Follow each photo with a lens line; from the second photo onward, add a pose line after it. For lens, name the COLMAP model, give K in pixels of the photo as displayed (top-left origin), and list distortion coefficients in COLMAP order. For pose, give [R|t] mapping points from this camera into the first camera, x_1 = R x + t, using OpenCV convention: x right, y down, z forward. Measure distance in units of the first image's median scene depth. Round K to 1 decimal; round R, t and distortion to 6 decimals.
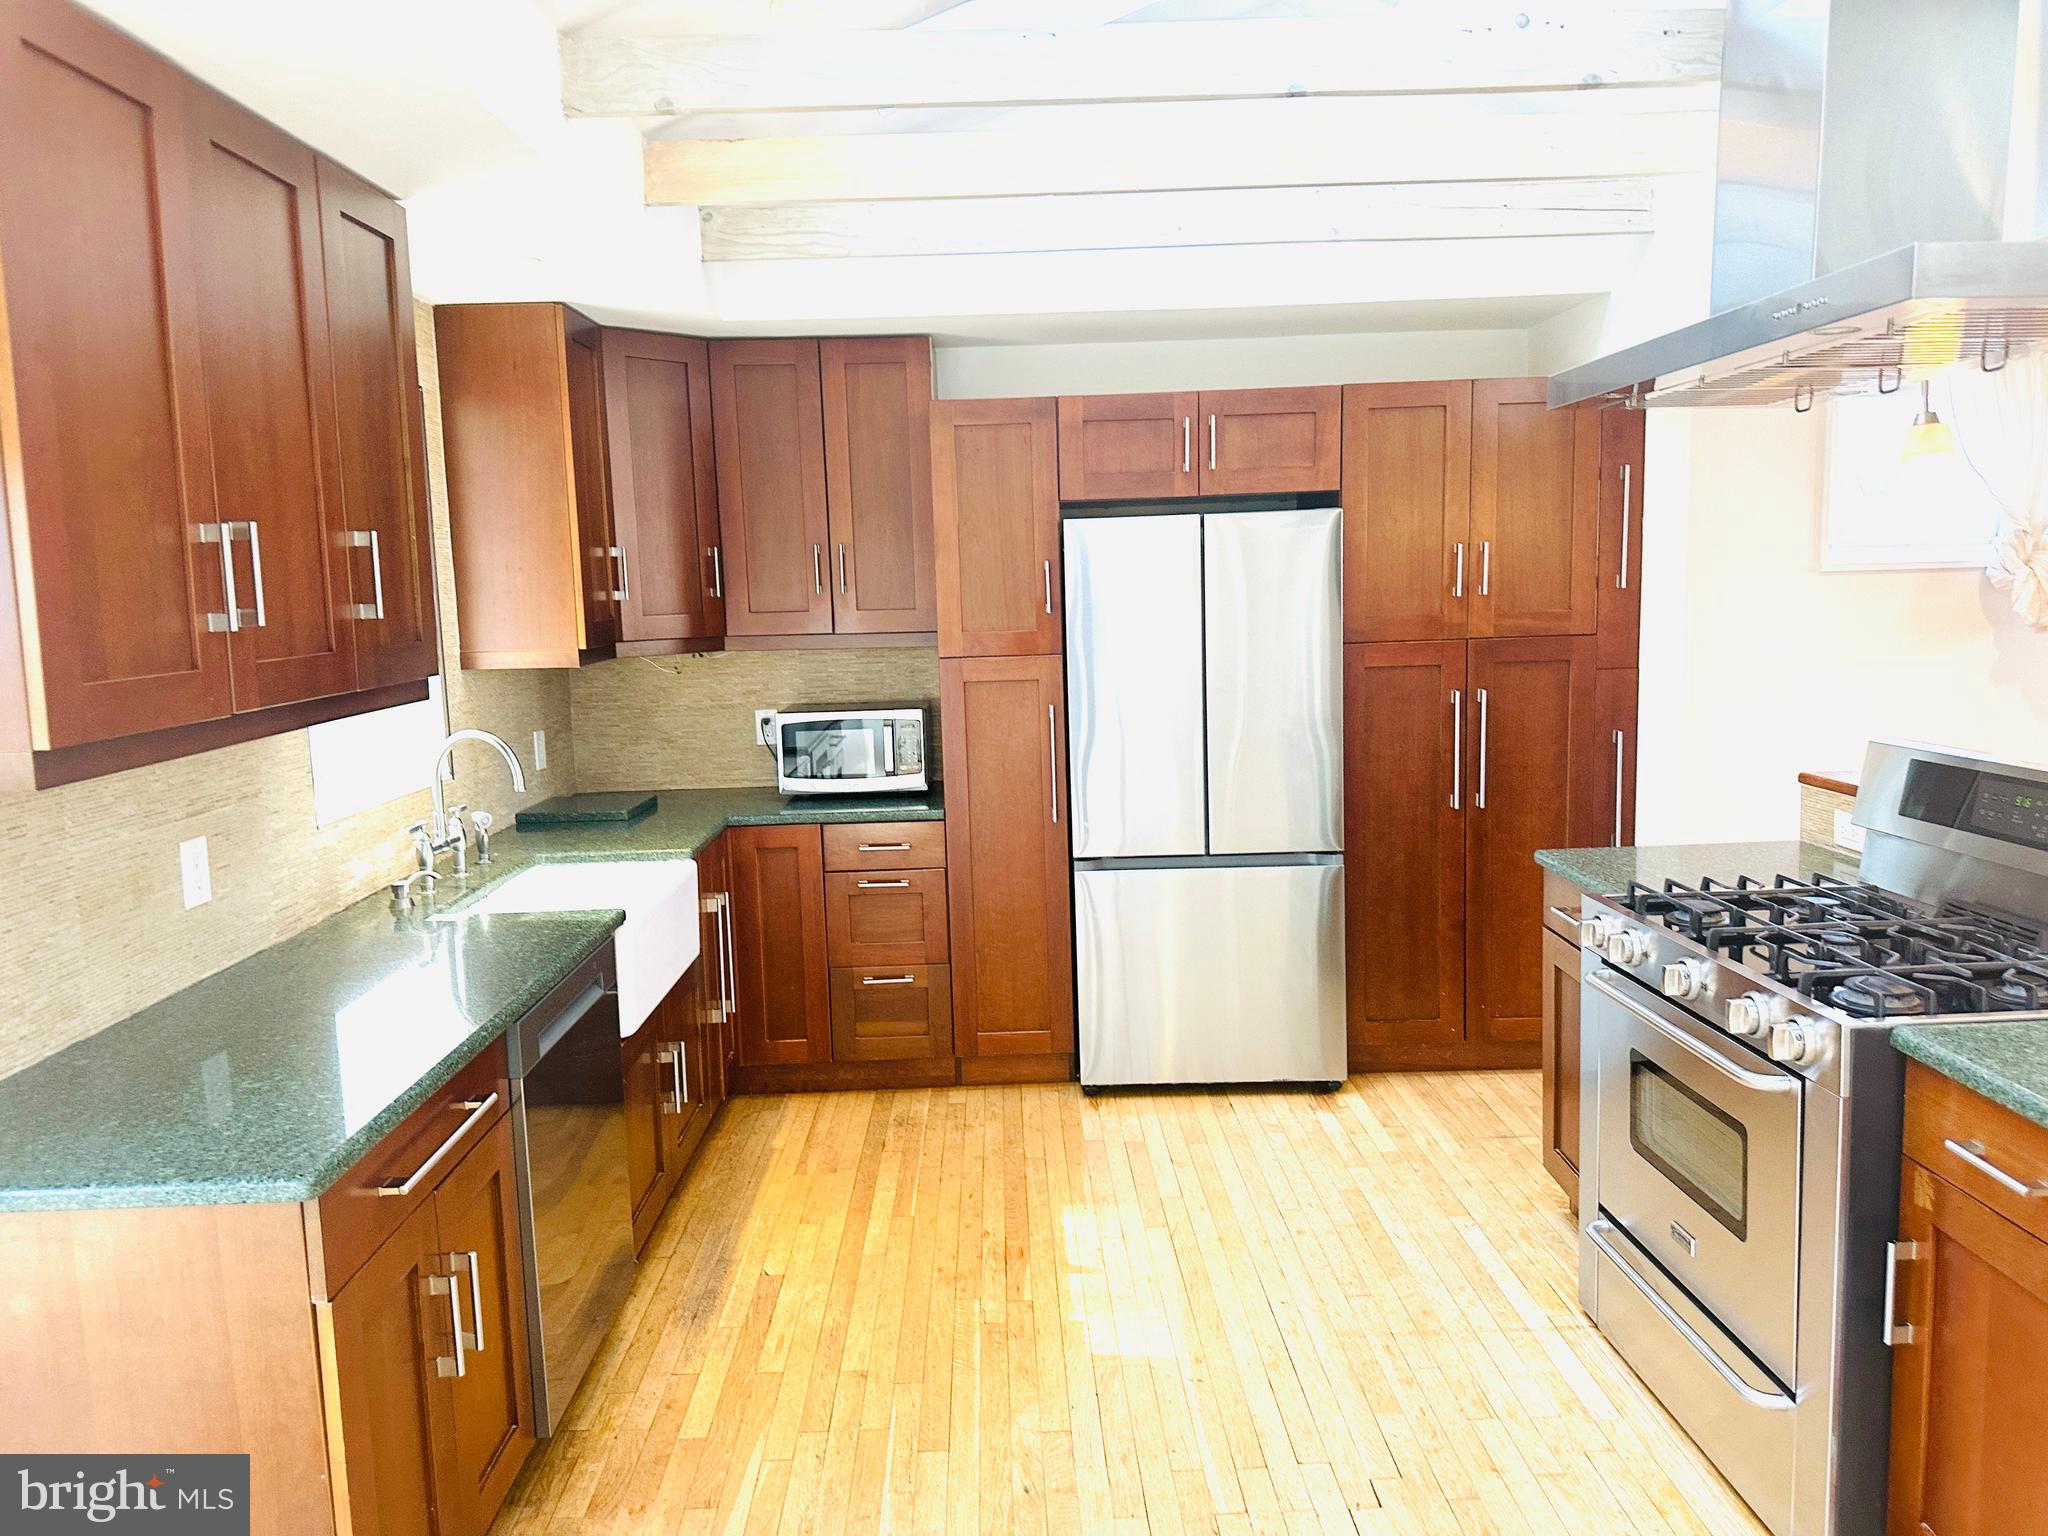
lens RADIAL K [[1430.0, 0, 1014.5], [0, 1430.0, 753.0], [0, 0, 1]] dist [0.150729, -0.213401]
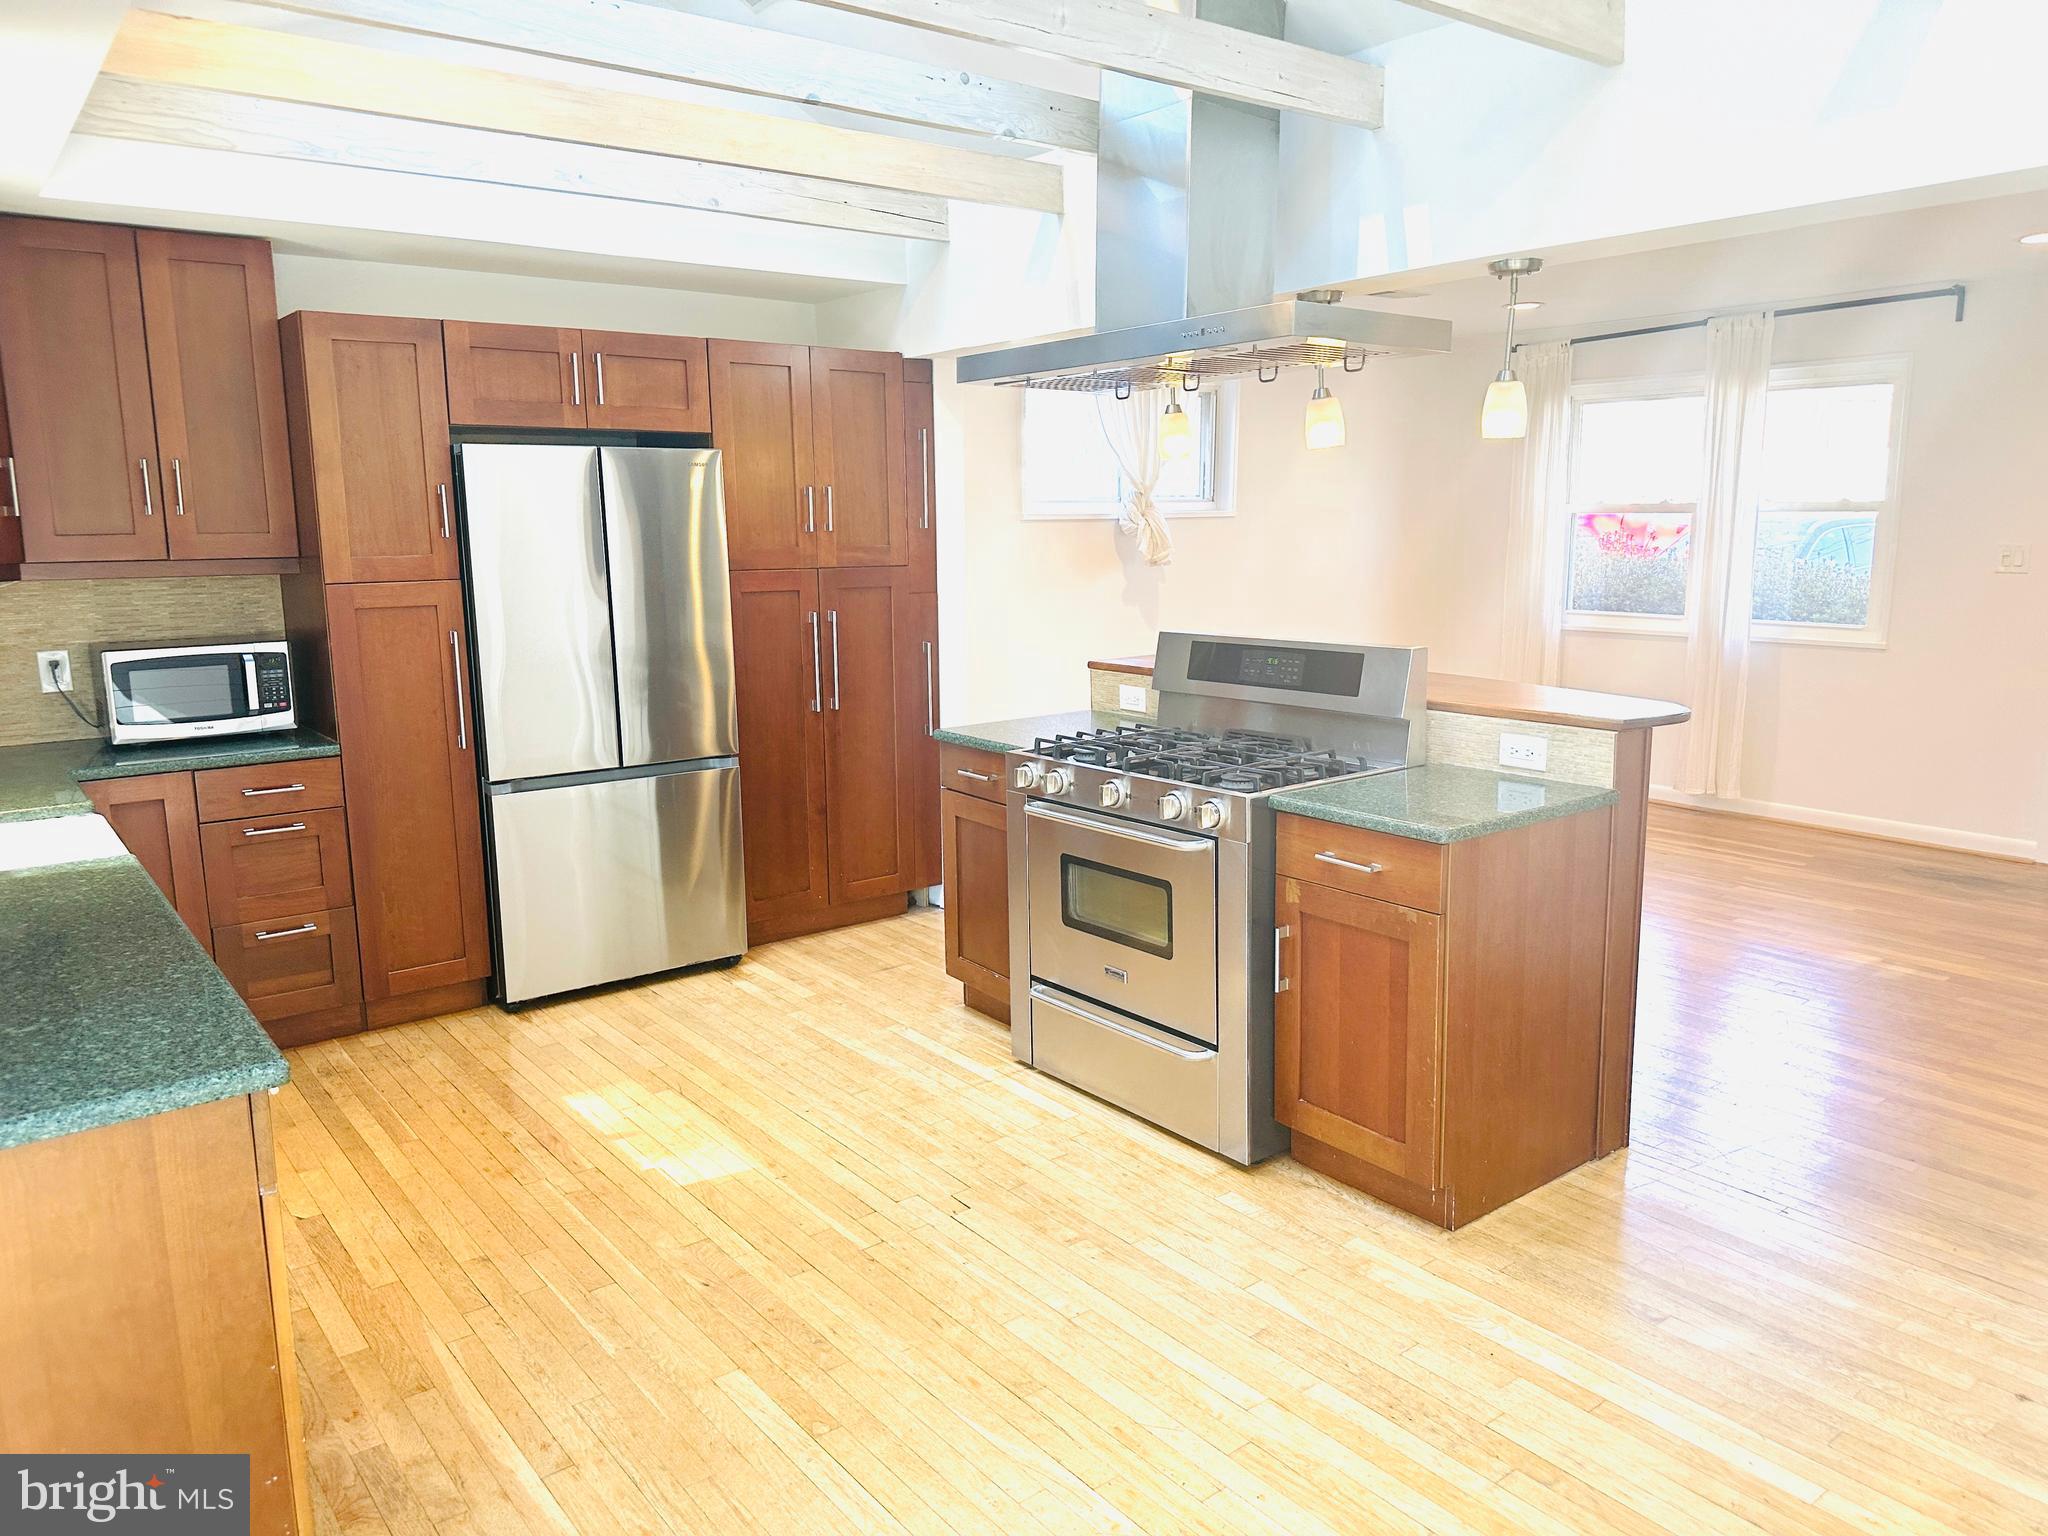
lens RADIAL K [[1430.0, 0, 1014.5], [0, 1430.0, 753.0], [0, 0, 1]] dist [0.150729, -0.213401]
pose [[0.803781, -0.077119, 0.589906, -0.269505], [0.058091, 0.996998, 0.051187, 0.021852], [-0.592083, -0.006875, 0.805848, -0.048097]]
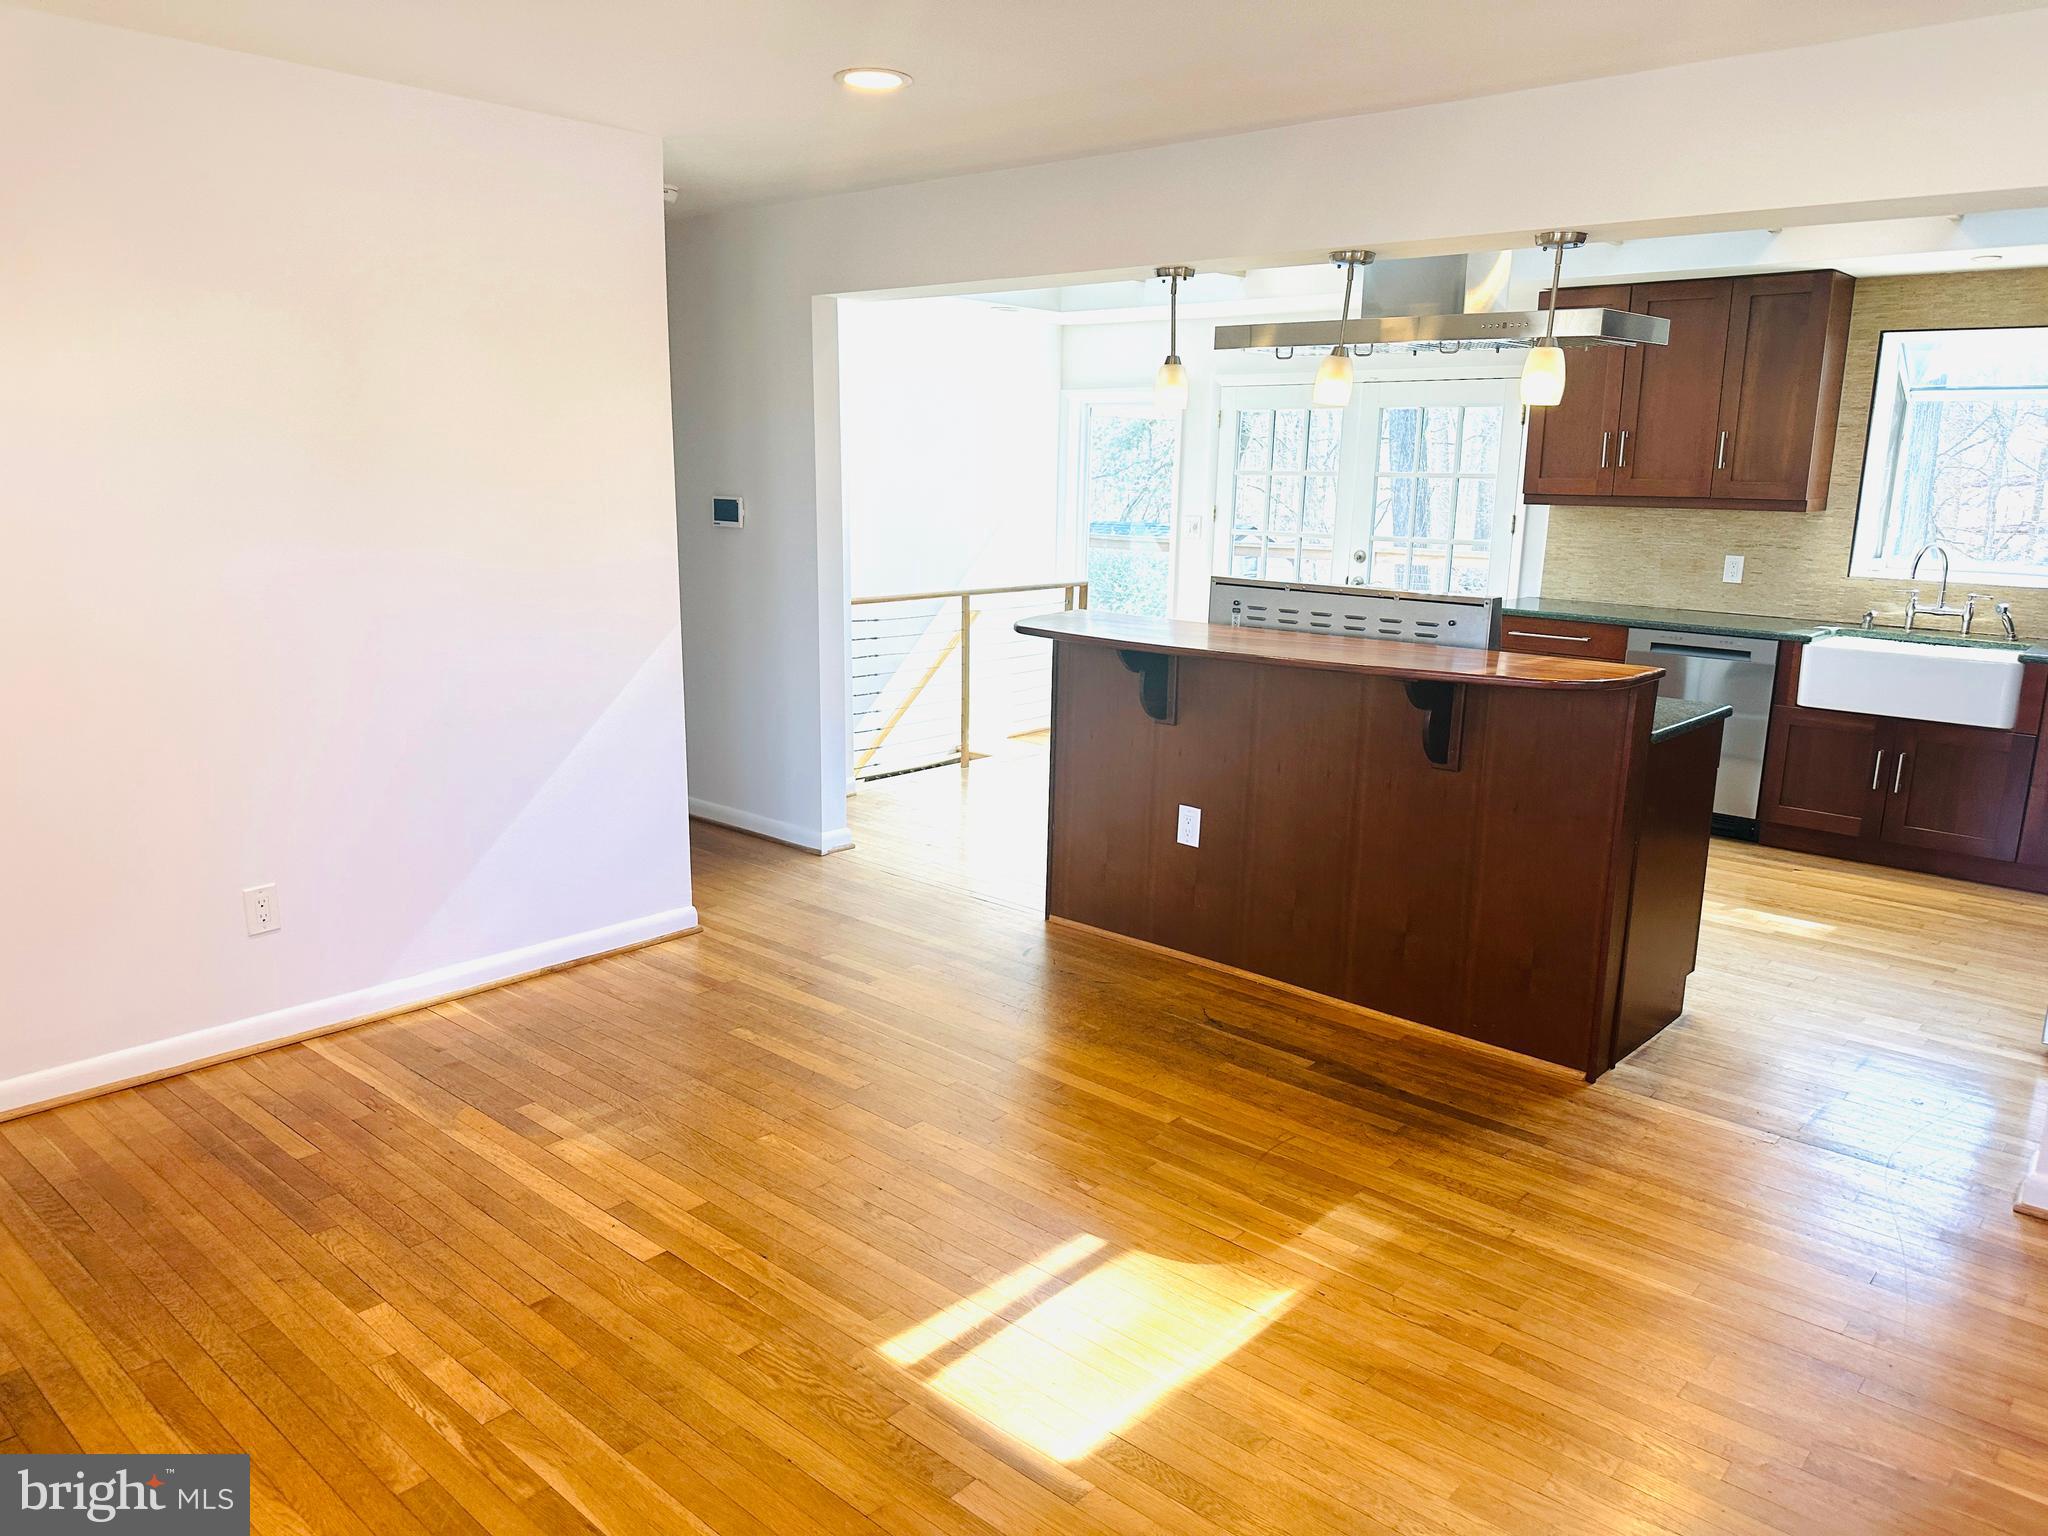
lens RADIAL K [[1430.0, 0, 1014.5], [0, 1430.0, 753.0], [0, 0, 1]] dist [0.150729, -0.213401]
pose [[-0.679184, 0.166344, -0.714870, 1.309761], [-0.084531, 0.949770, 0.301315, -0.167464], [0.729084, 0.265077, -0.631008, 1.093300]]
